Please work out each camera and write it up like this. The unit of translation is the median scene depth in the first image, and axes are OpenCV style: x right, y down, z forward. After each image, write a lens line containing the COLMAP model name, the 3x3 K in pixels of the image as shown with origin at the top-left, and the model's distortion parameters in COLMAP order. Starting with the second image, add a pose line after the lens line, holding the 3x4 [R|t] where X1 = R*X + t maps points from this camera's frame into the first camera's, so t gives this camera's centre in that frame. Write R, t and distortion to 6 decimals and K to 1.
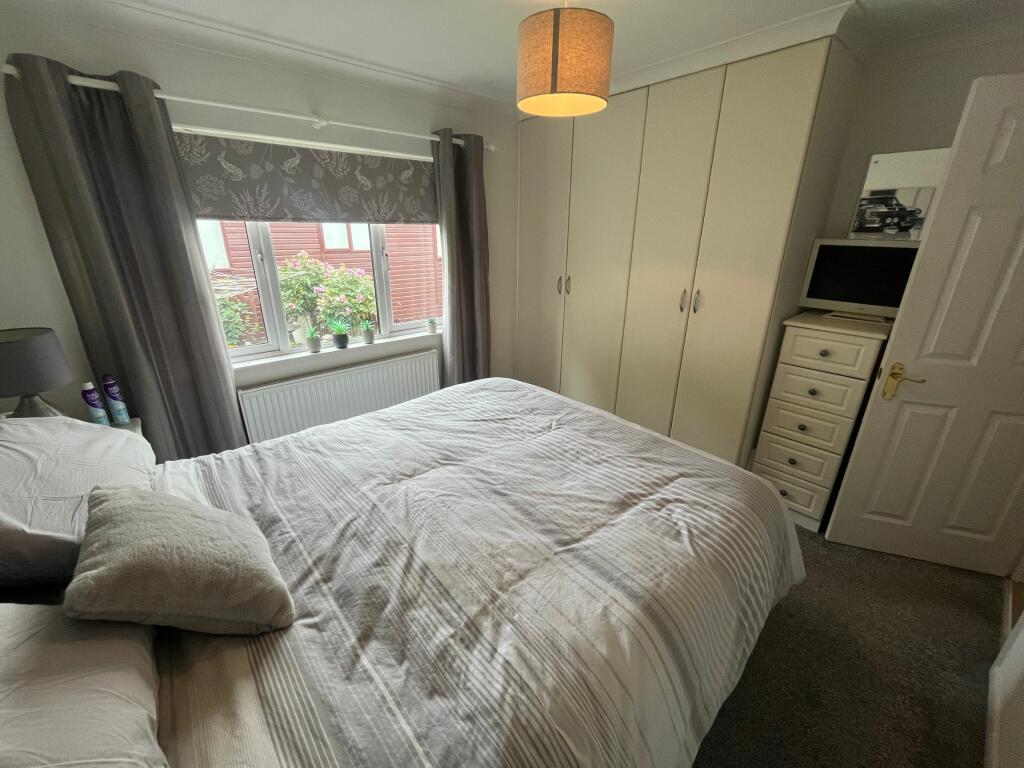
lens RADIAL K [[415.8, 0, 504.2], [0, 415.8, 386.1], [0, 0, 1]] dist [0.001649, -0.000183]
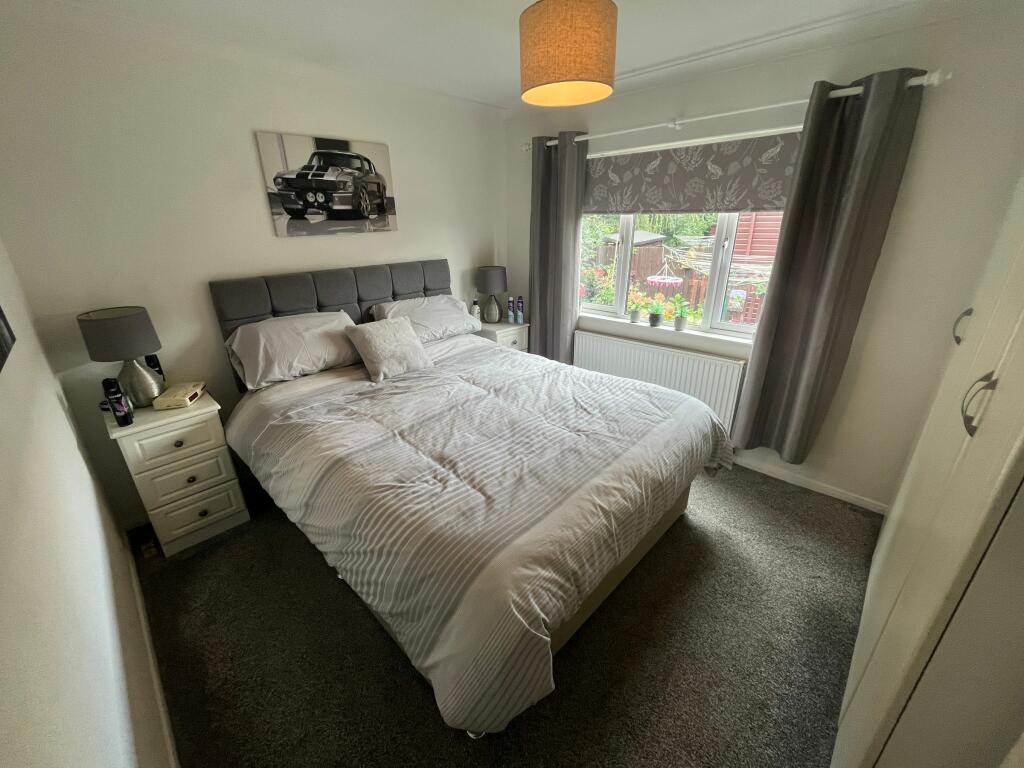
lens RADIAL K [[415.8, 0, 503.0], [0, 415.8, 382.1], [0, 0, 1]] dist [0.001649, -0.000183]
pose [[0.074271, 0.354066, -0.932266, 0.892379], [-0.342134, 0.887155, 0.309677, -0.220143], [0.936711, 0.295960, 0.187028, 0.605159]]
